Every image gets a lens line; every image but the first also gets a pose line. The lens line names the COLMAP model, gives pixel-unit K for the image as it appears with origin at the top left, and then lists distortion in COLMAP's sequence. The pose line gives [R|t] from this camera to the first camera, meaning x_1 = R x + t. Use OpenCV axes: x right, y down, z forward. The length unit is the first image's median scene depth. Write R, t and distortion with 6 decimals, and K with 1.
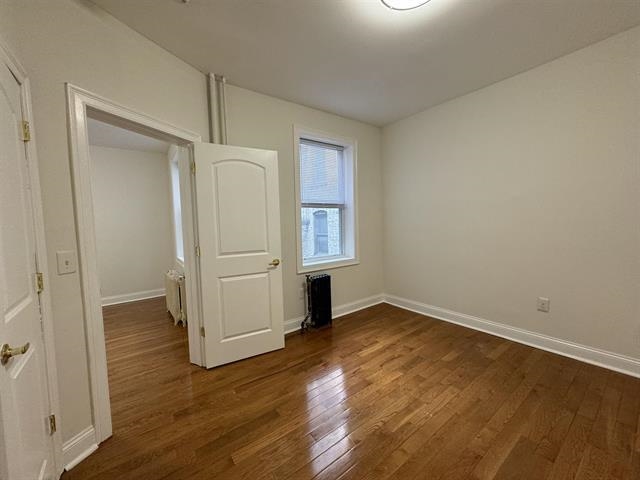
lens RADIAL K [[254.2, 0, 319.4], [0, 254.2, 239.2], [0, 0, 1]] dist [-0.002146, -0.000087]
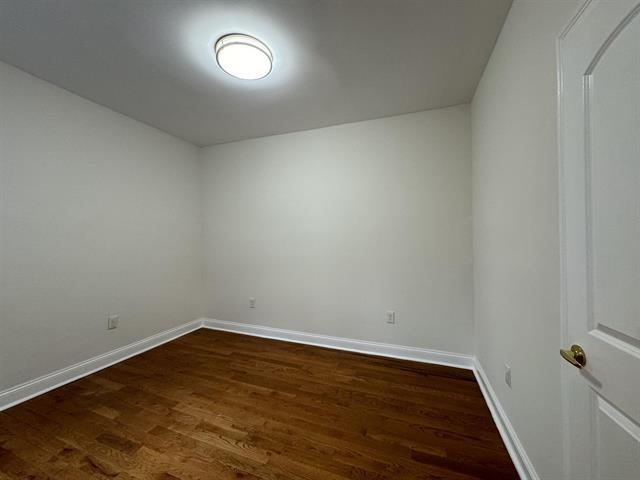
lens RADIAL K [[254.2, 0, 319.4], [0, 254.2, 239.2], [0, 0, 1]] dist [-0.002146, -0.000087]
pose [[-0.553288, 0.040530, 0.832004, -0.510659], [0.077243, 0.997008, 0.002800, -0.033275], [-0.829401, 0.065816, -0.554763, 0.801345]]
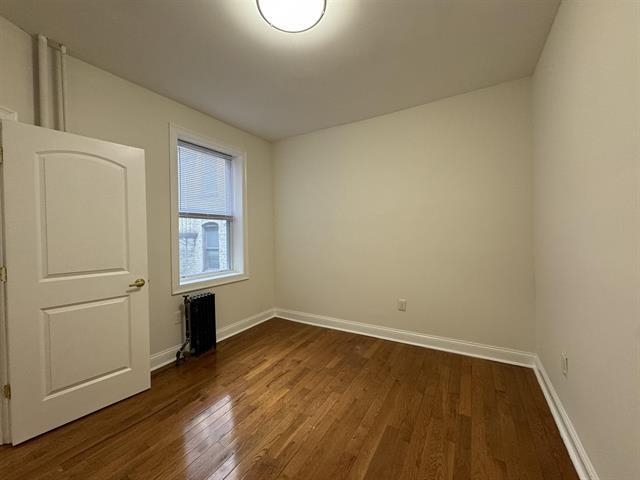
lens RADIAL K [[254.2, 0, 319.4], [0, 254.2, 239.2], [0, 0, 1]] dist [-0.002146, -0.000087]
pose [[0.921468, 0.006824, 0.388395, 0.043396], [0.013954, 0.998619, -0.050652, -0.000251], [-0.388204, 0.052094, 0.920100, 0.018799]]
